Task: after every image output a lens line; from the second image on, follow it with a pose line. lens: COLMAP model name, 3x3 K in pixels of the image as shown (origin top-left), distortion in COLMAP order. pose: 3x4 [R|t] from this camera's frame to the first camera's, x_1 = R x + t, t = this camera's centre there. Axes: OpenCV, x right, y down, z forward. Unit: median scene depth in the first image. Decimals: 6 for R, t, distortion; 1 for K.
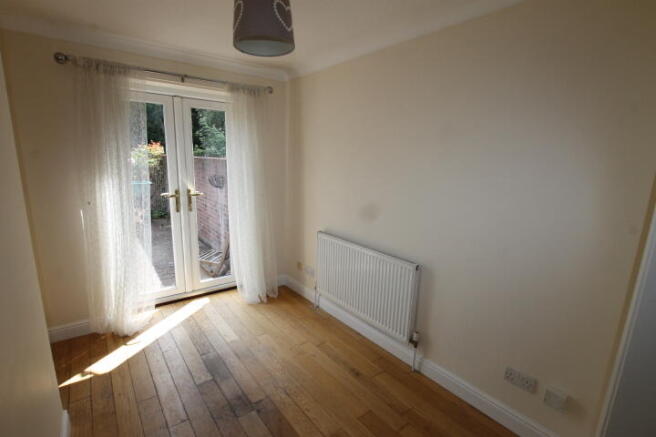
lens RADIAL K [[305.4, 0, 328.2], [0, 305.4, 222.1], [0, 0, 1]] dist [-0.033831, 0.002642]
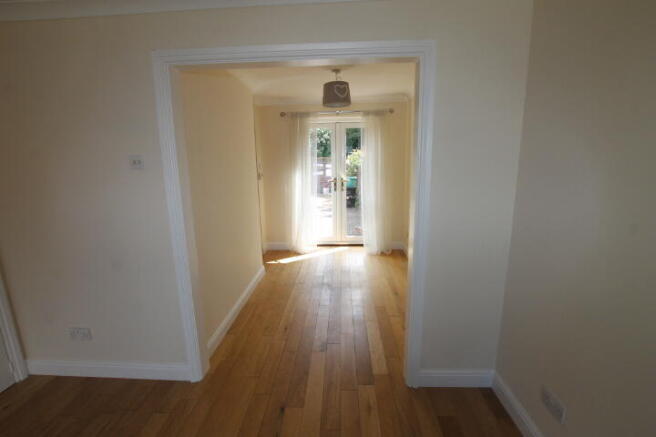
lens RADIAL K [[305.4, 0, 329.4], [0, 305.4, 217.0], [0, 0, 1]] dist [-0.033831, 0.002642]
pose [[0.764855, 0.081463, -0.639031, 0.611930], [-0.091233, 0.995672, 0.017730, 0.088036], [0.637710, 0.044740, 0.768977, -0.331966]]
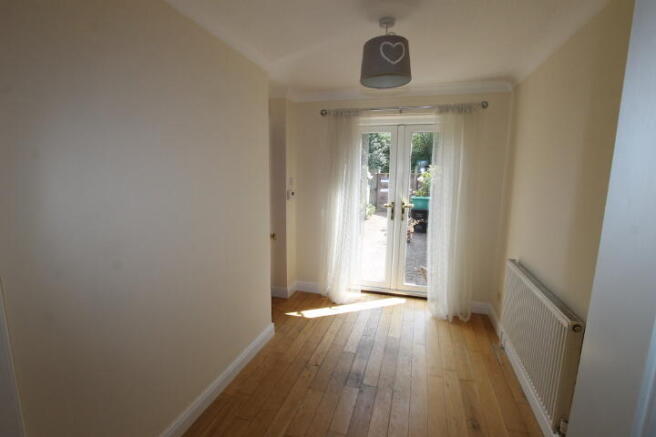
lens RADIAL K [[305.4, 0, 325.2], [0, 305.4, 219.8], [0, 0, 1]] dist [-0.033831, 0.002642]
pose [[0.578012, 0.103713, -0.809411, 0.356285], [-0.160458, 0.986971, 0.011879, -0.005590], [0.800097, 0.123010, 0.587123, 0.085944]]
